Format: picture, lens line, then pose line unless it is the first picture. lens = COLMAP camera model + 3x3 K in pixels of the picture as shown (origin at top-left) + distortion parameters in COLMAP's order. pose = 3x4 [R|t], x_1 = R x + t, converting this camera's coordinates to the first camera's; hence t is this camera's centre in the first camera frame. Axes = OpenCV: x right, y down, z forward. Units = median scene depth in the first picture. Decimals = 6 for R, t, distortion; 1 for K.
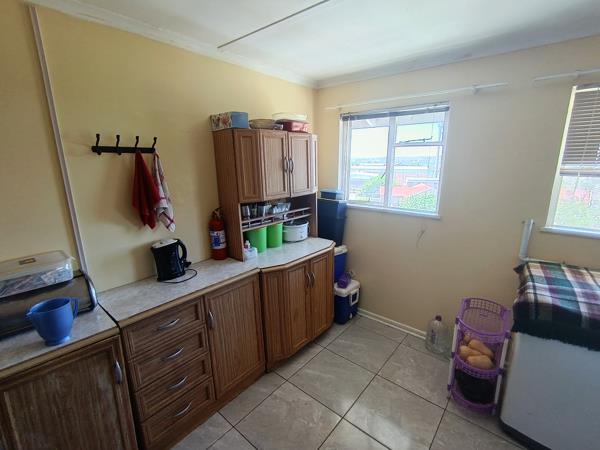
lens RADIAL K [[277.0, 0, 301.3], [0, 277.0, 226.8], [0, 0, 1]] dist [-0.002276, -0.000430]
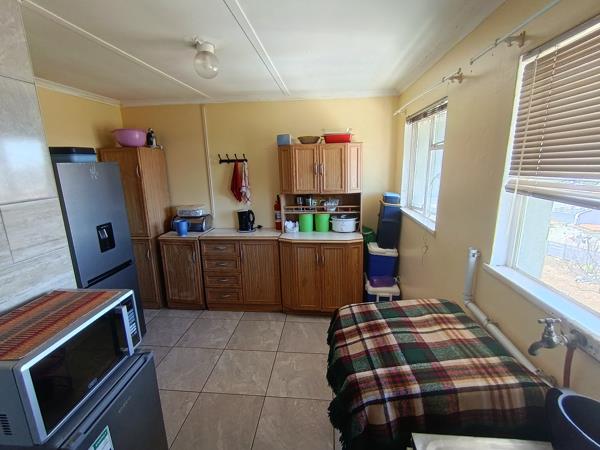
lens RADIAL K [[278.9, 0, 300.0], [0, 278.9, 225.0], [0, 0, 1]] dist [-0.001860, -0.000519]
pose [[0.570602, 0.175475, -0.802261, 1.173669], [-0.173073, 0.980659, 0.091398, -0.078910], [0.802782, 0.086698, 0.589936, 0.201320]]
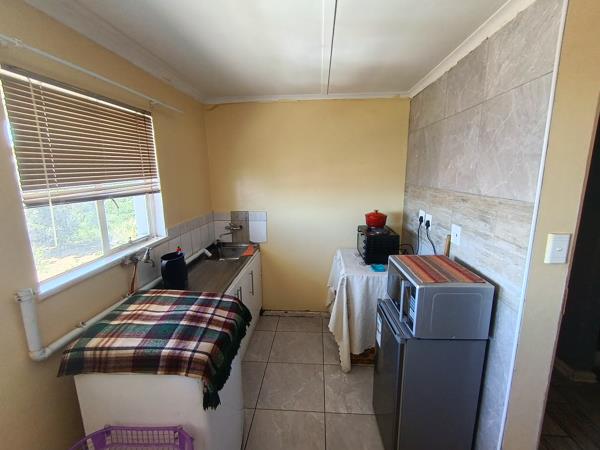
lens RADIAL K [[278.9, 0, 300.0], [0, 278.9, 225.0], [0, 0, 1]] dist [-0.001860, -0.000519]
pose [[-0.594623, -0.146135, 0.790612, 0.077697], [0.195093, 0.927729, 0.318210, -0.222804], [-0.779975, 0.343458, -0.523139, 0.837407]]
